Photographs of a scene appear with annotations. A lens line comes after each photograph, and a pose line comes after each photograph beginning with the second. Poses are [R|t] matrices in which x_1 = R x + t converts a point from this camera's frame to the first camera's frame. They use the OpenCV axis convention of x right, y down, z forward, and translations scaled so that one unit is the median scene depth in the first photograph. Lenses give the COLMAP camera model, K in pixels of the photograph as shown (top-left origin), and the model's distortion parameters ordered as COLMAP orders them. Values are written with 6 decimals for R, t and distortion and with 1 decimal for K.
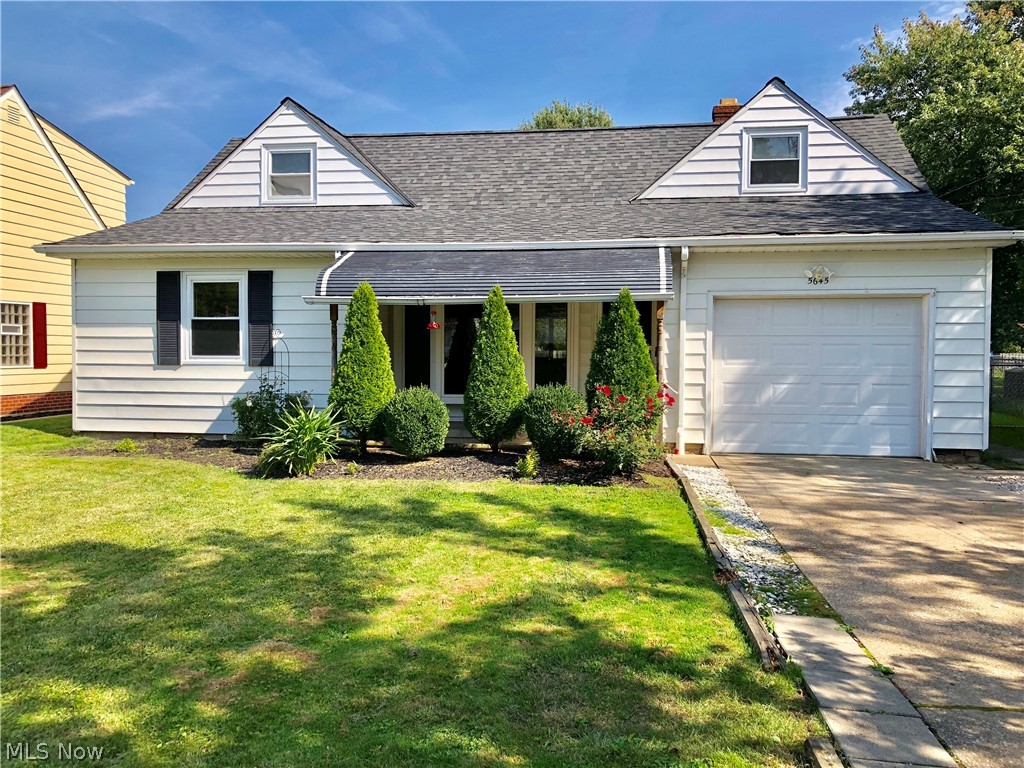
lens RADIAL K [[854.9, 0, 511.4], [0, 854.9, 378.2], [0, 0, 1]] dist [-0.003830, -0.016714]
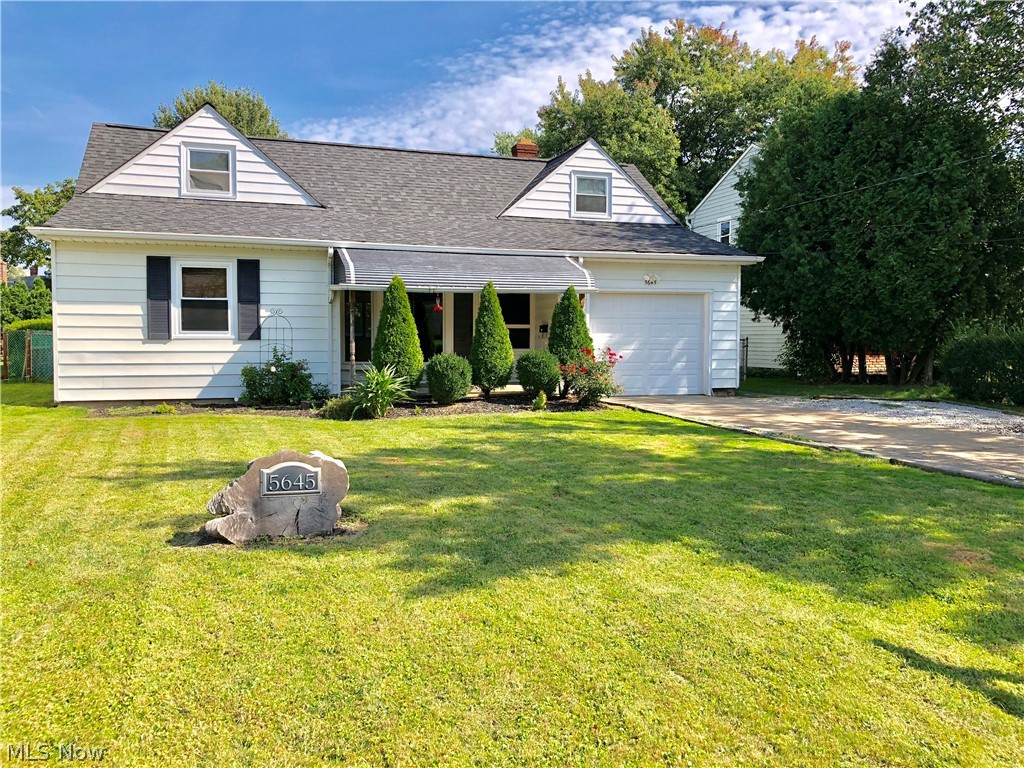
lens RADIAL K [[854.9, 0, 509.9], [0, 854.9, 387.2], [0, 0, 1]] dist [-0.003830, -0.016714]
pose [[0.881656, -0.029576, 0.470964, -0.526653], [0.016219, 0.999344, 0.032394, 0.018812], [-0.471613, -0.020921, 0.881557, -0.218240]]
